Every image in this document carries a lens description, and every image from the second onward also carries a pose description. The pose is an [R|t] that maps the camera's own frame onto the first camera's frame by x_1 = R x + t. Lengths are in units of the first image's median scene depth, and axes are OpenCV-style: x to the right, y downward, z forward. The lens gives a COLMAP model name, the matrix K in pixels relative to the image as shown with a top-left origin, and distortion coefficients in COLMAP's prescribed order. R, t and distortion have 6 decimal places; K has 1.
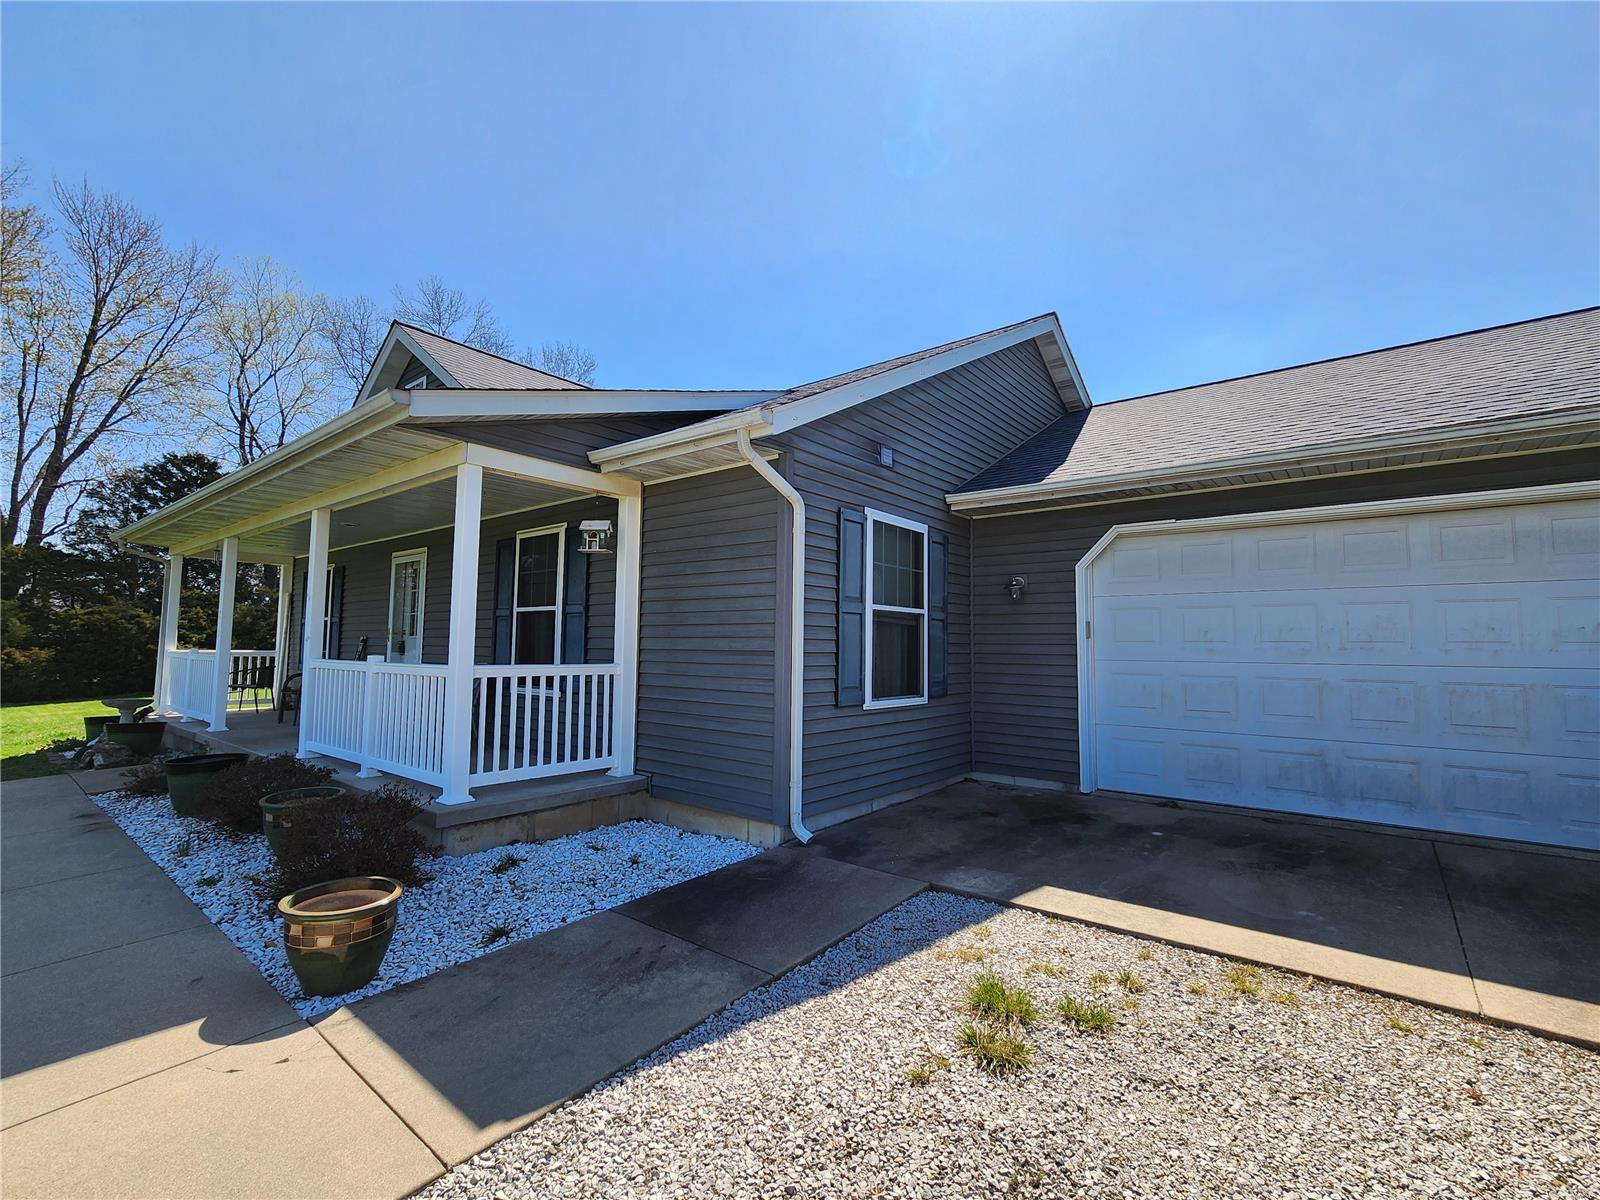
lens RADIAL K [[699.2, 0, 798.8], [0, 699.2, 606.2], [0, 0, 1]] dist [0.004420, 0.000740]
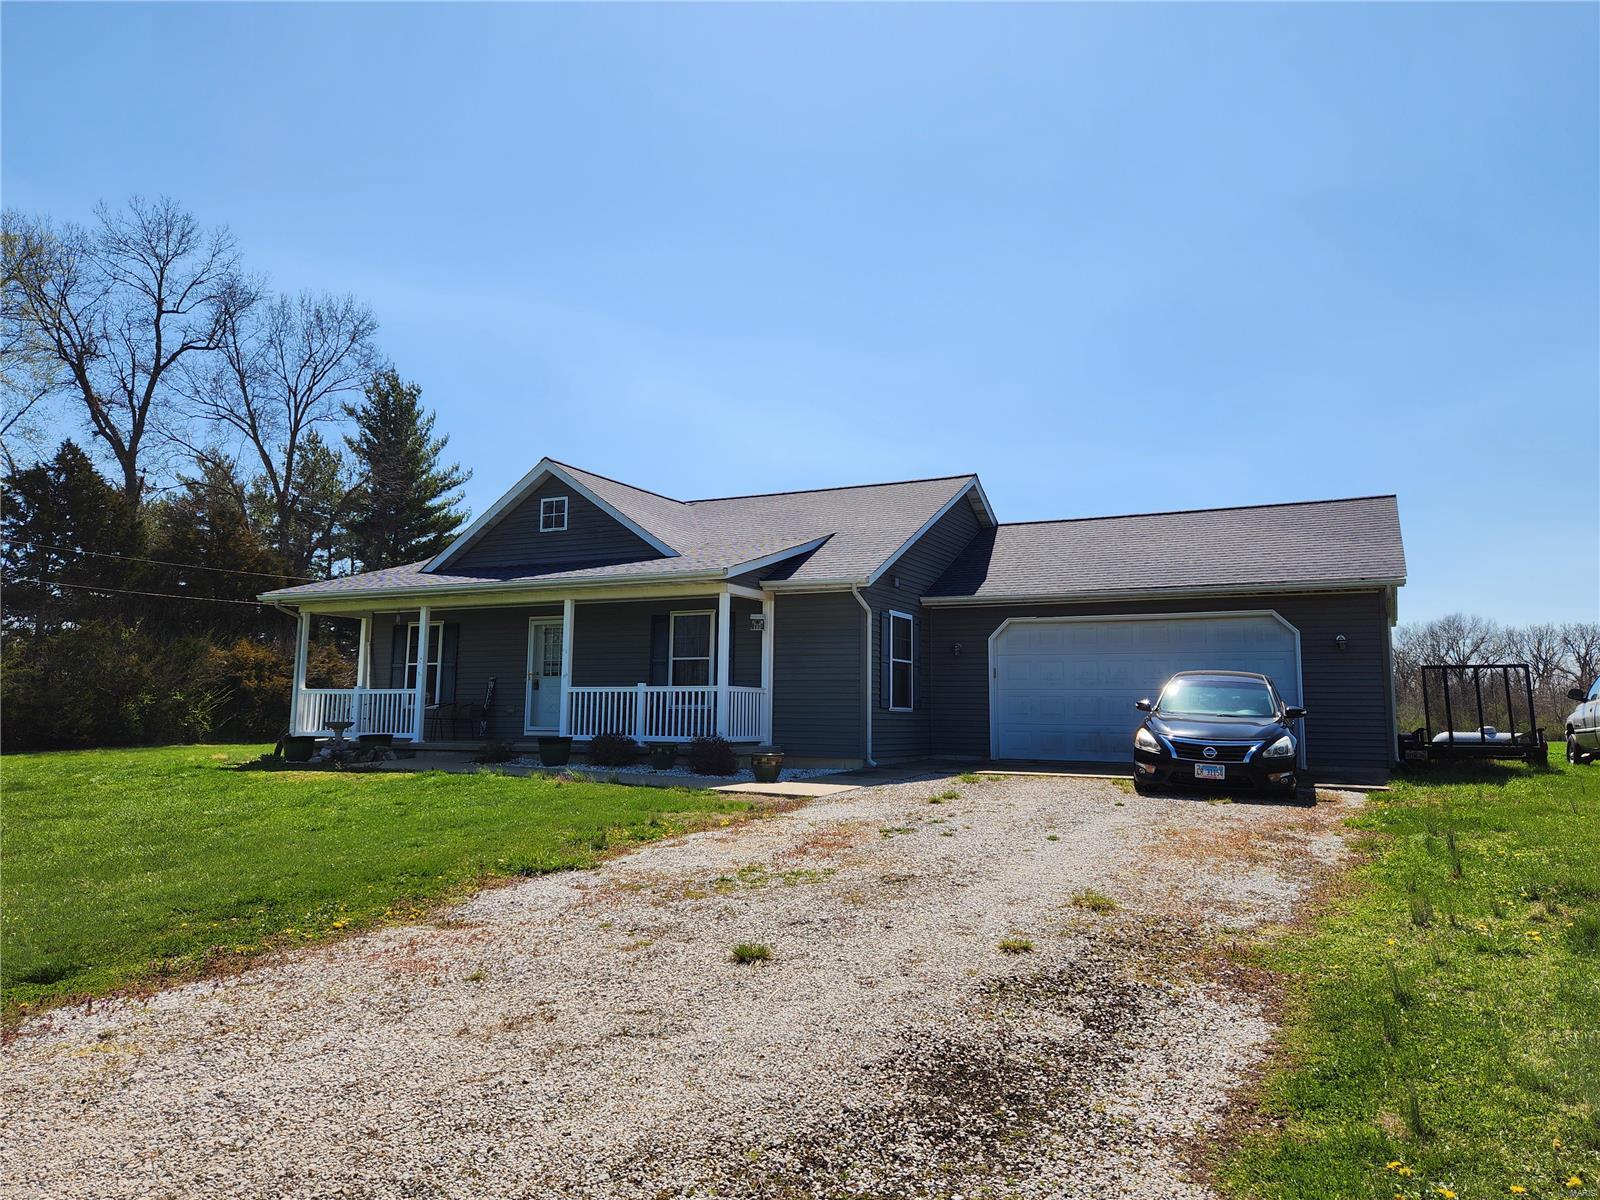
lens RADIAL K [[1022.4, 0, 800.7], [0, 1022.4, 596.9], [0, 0, 1]] dist [0.011395, 0.001028]
pose [[0.980452, 0.023084, 0.195401, -0.631251], [-0.012546, 0.998408, -0.054997, -0.012880], [-0.196360, 0.051470, 0.979180, -1.577934]]
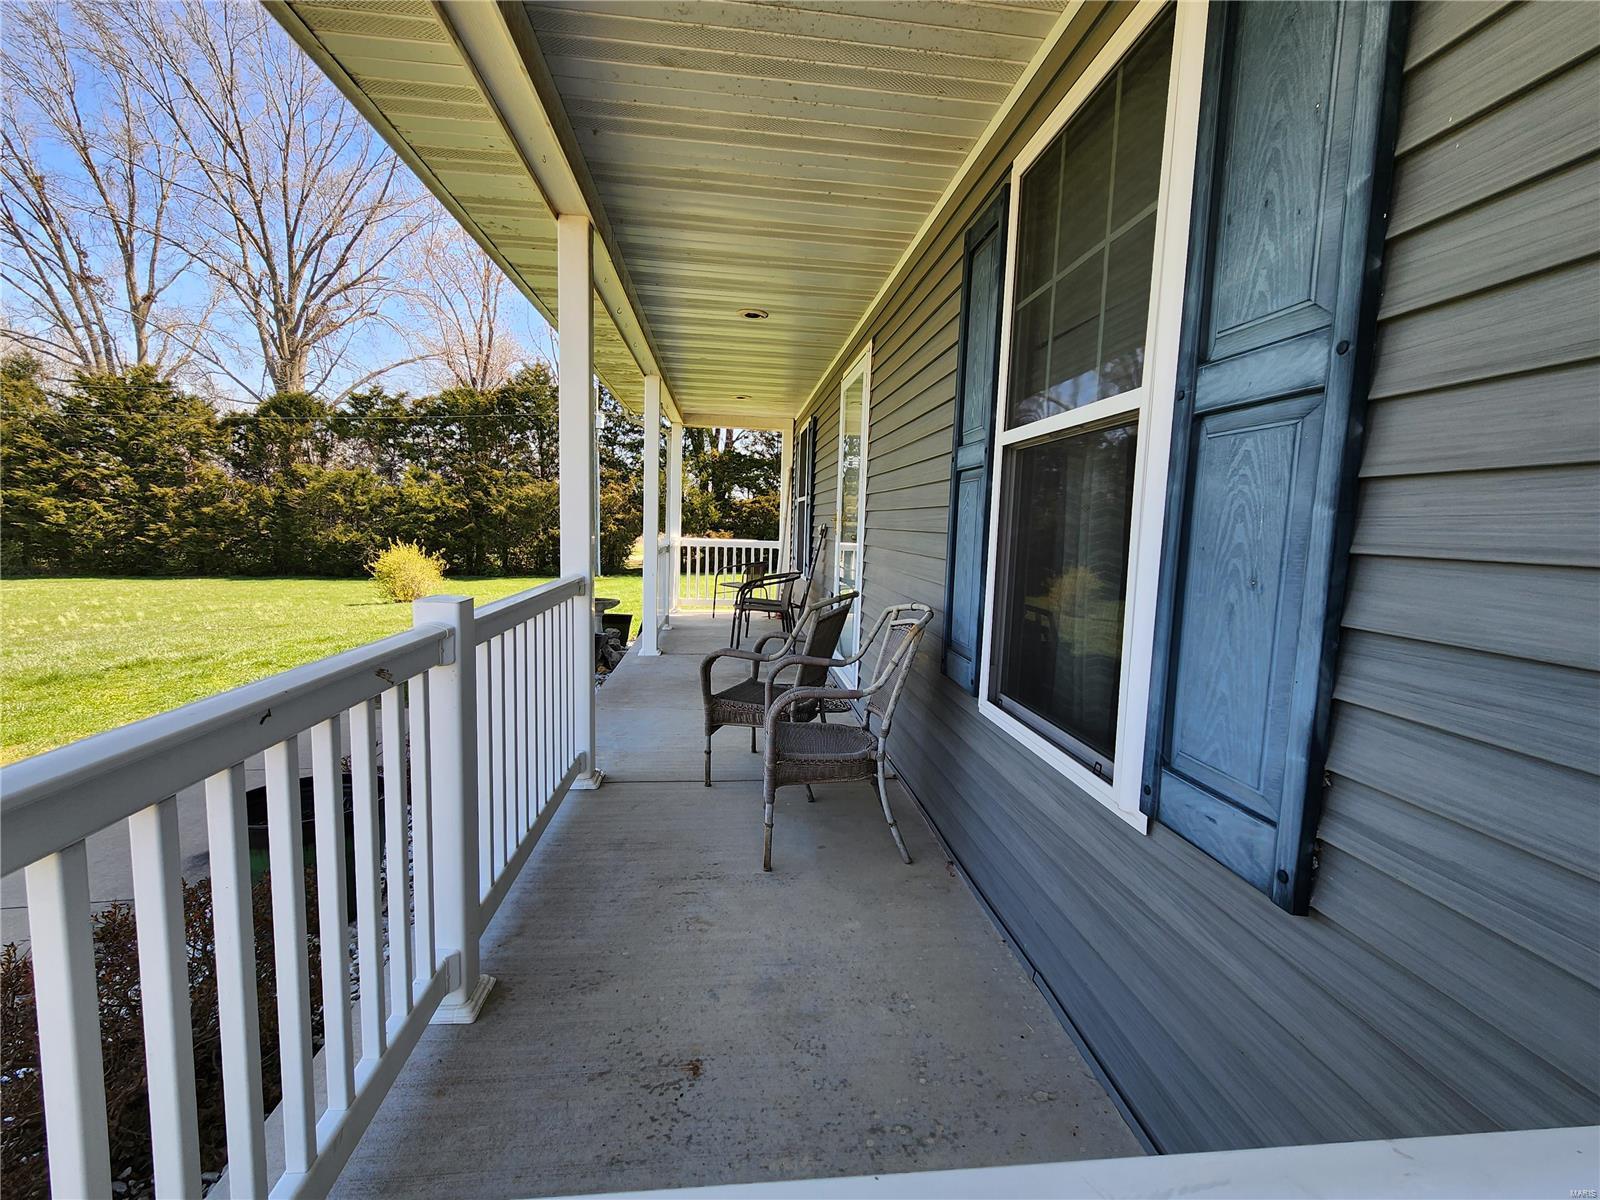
lens RADIAL K [[699.2, 0, 805.6], [0, 699.2, 604.7], [0, 0, 1]] dist [0.004420, 0.000740]
pose [[0.703363, 0.082360, -0.706044, -0.270423], [0.034471, 0.988144, 0.149607, 0.028822], [0.709995, -0.129566, 0.692185, 0.791359]]
